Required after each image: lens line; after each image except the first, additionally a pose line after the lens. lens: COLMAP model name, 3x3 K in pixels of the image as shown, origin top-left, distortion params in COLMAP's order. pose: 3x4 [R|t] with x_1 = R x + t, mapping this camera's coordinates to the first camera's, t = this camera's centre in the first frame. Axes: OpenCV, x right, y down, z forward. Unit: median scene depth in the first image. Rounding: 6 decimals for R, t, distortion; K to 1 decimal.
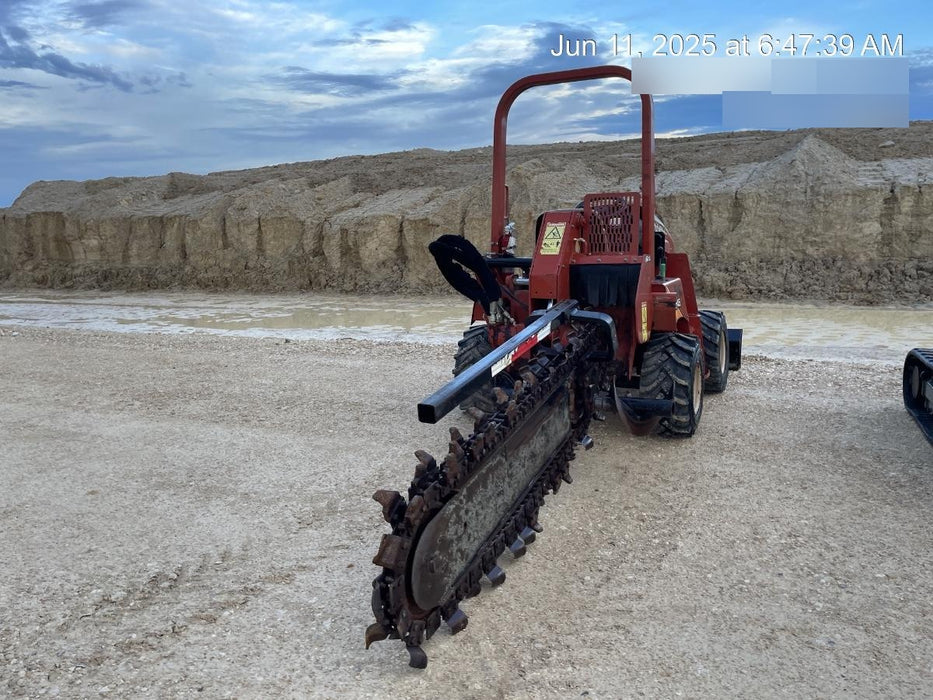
lens RADIAL K [[704.5, 0, 459.5], [0, 704.5, 340.9], [0, 0, 1]] dist [0.099346, -0.135276]
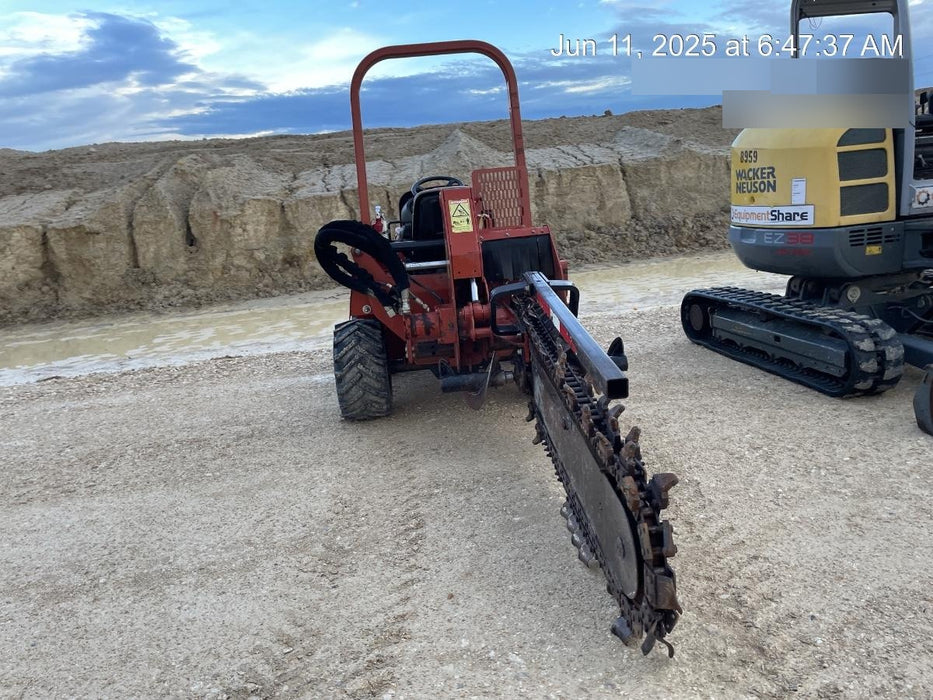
lens RADIAL K [[704.5, 0, 459.5], [0, 704.5, 340.9], [0, 0, 1]] dist [0.099346, -0.135276]
pose [[0.855195, -0.150747, 0.495899, -0.135378], [0.151433, 0.987694, 0.039095, -0.005114], [-0.495690, 0.041662, 0.867500, 0.061229]]
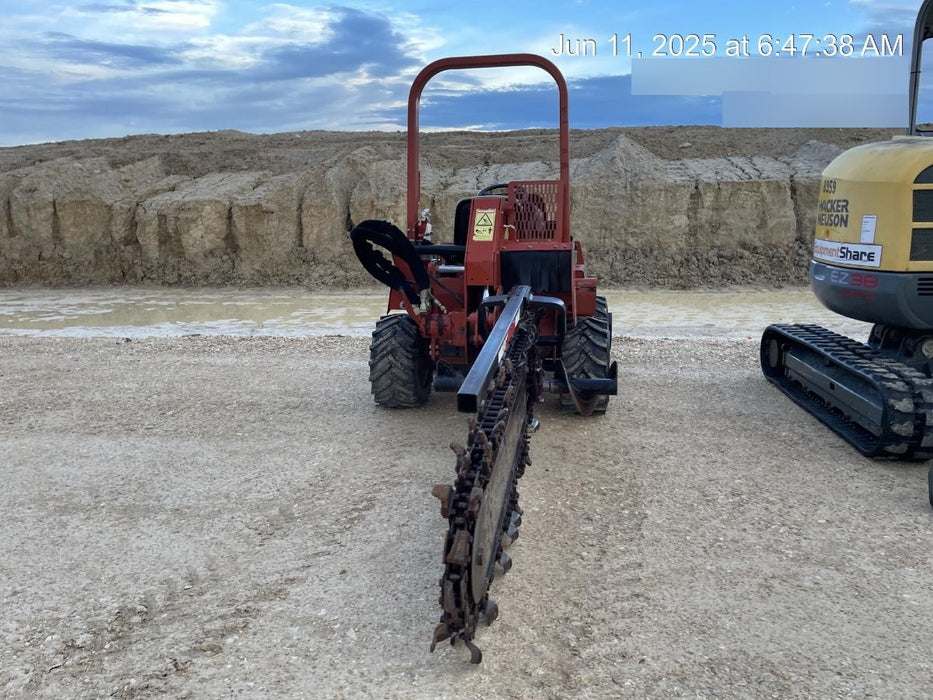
lens RADIAL K [[705.4, 0, 466.5], [0, 705.4, 350.0], [0, 0, 1]] dist [0.093116, -0.125978]
pose [[0.961165, -0.040940, 0.272922, -0.062409], [0.033931, 0.998963, 0.030352, 0.000176], [-0.273882, -0.019912, 0.961557, 0.014830]]
